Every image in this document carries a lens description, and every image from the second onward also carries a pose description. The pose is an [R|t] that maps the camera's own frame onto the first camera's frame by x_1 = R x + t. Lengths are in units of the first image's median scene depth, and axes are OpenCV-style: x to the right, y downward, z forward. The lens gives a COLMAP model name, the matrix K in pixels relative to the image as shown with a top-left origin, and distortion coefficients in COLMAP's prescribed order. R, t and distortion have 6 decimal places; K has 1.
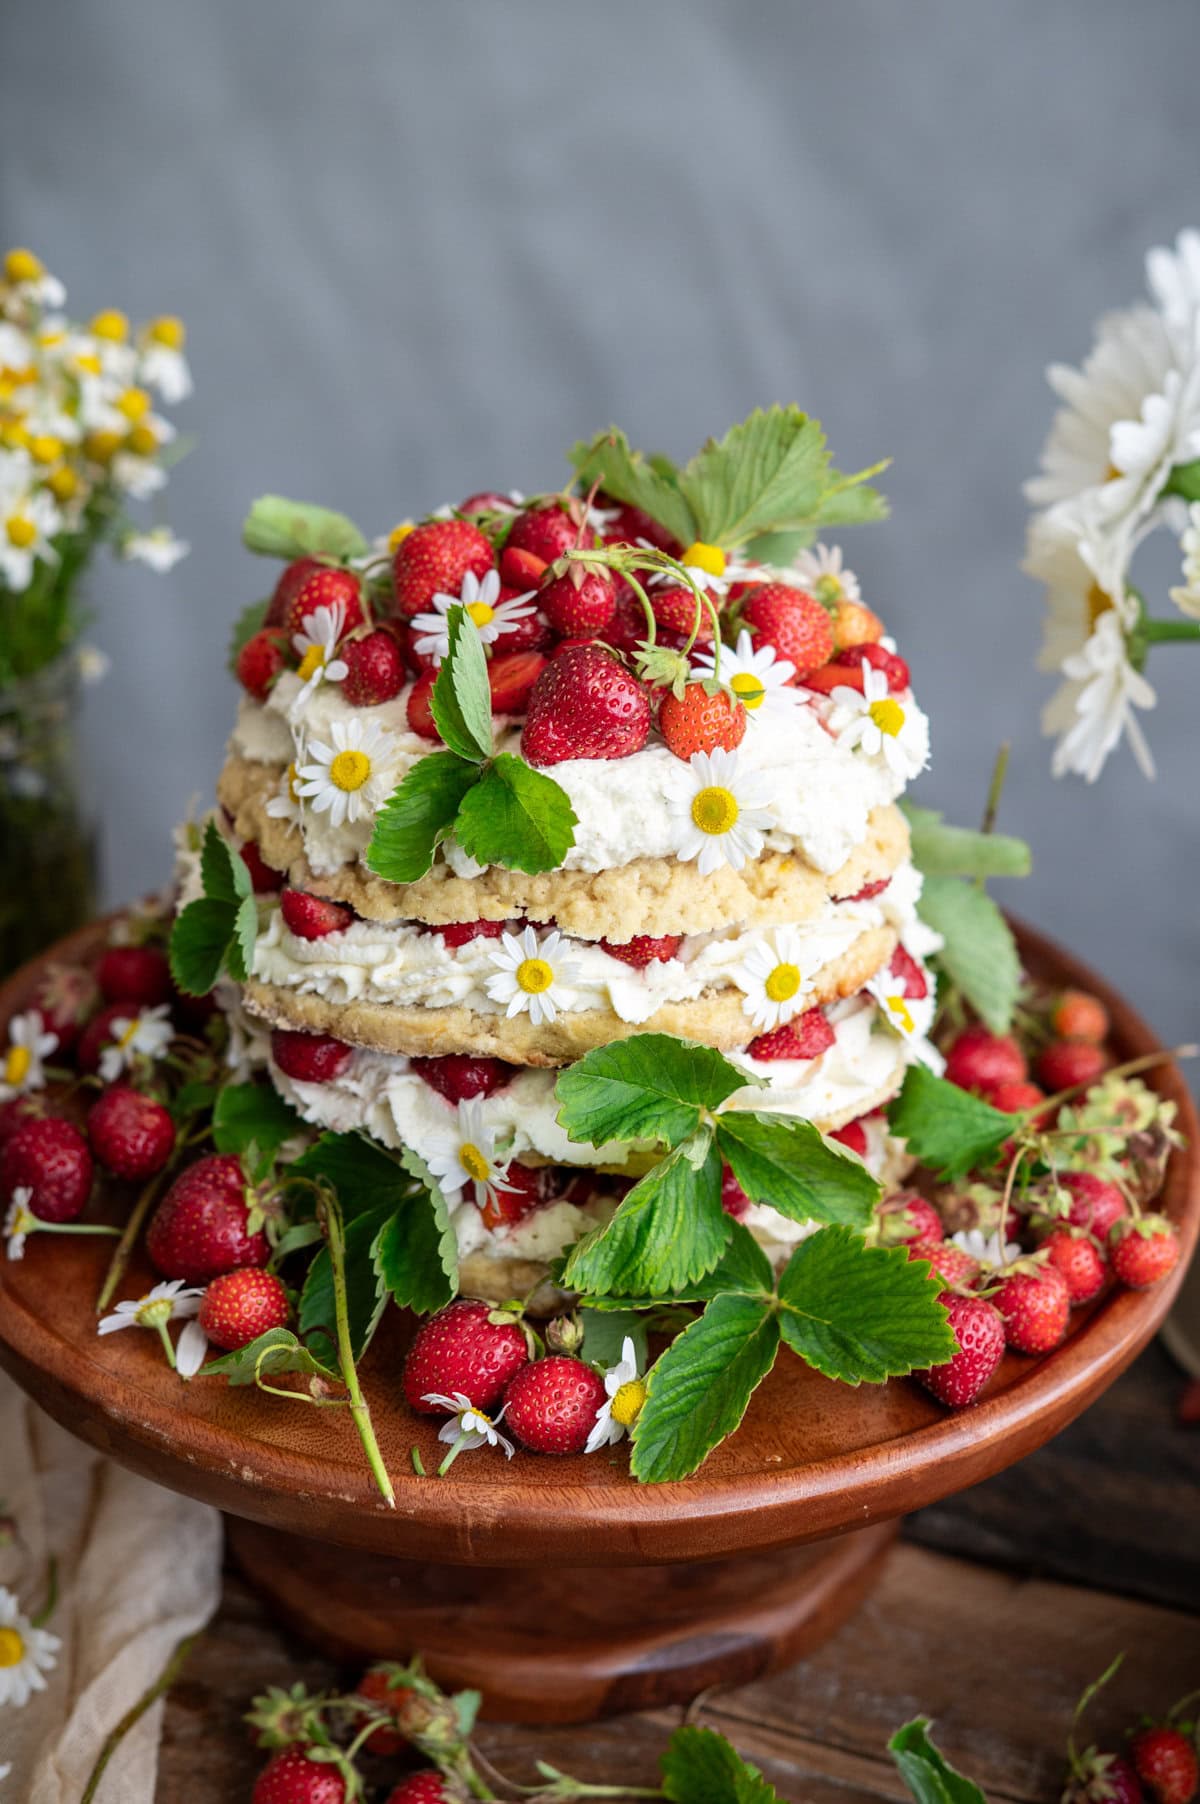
lens RADIAL K [[2991.6, 0, 613.5], [0, 2991.6, 887.4], [0, 0, 1]] dist [0.050952, 0.000000]
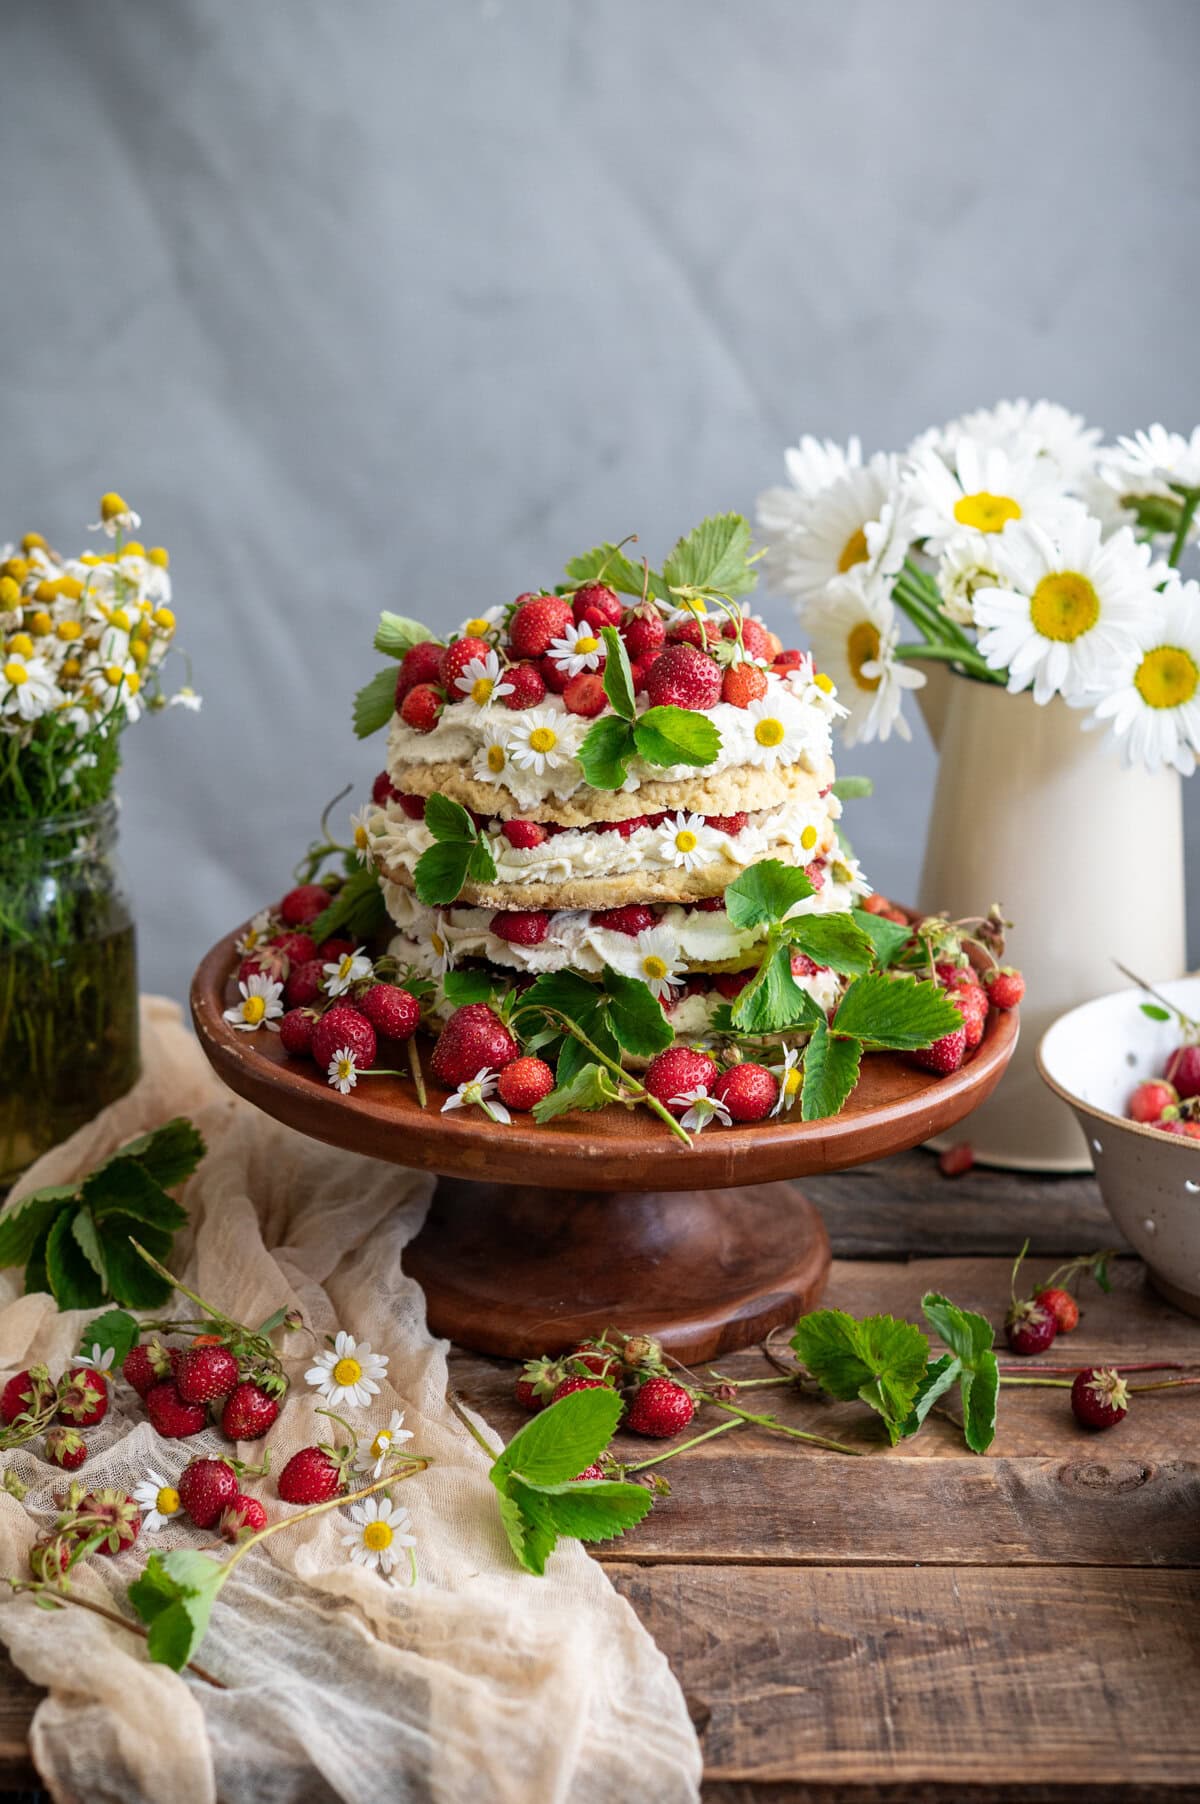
lens RADIAL K [[3032.6, 0, 591.8], [0, 3032.6, 900.5], [0, 0, 1]] dist [-0.000666, 0.000000]
pose [[0.931686, -0.119586, 0.343016, -0.633866], [0.167492, 0.979316, -0.113516, 0.235766], [-0.322346, 0.163214, 0.932445, -0.524411]]
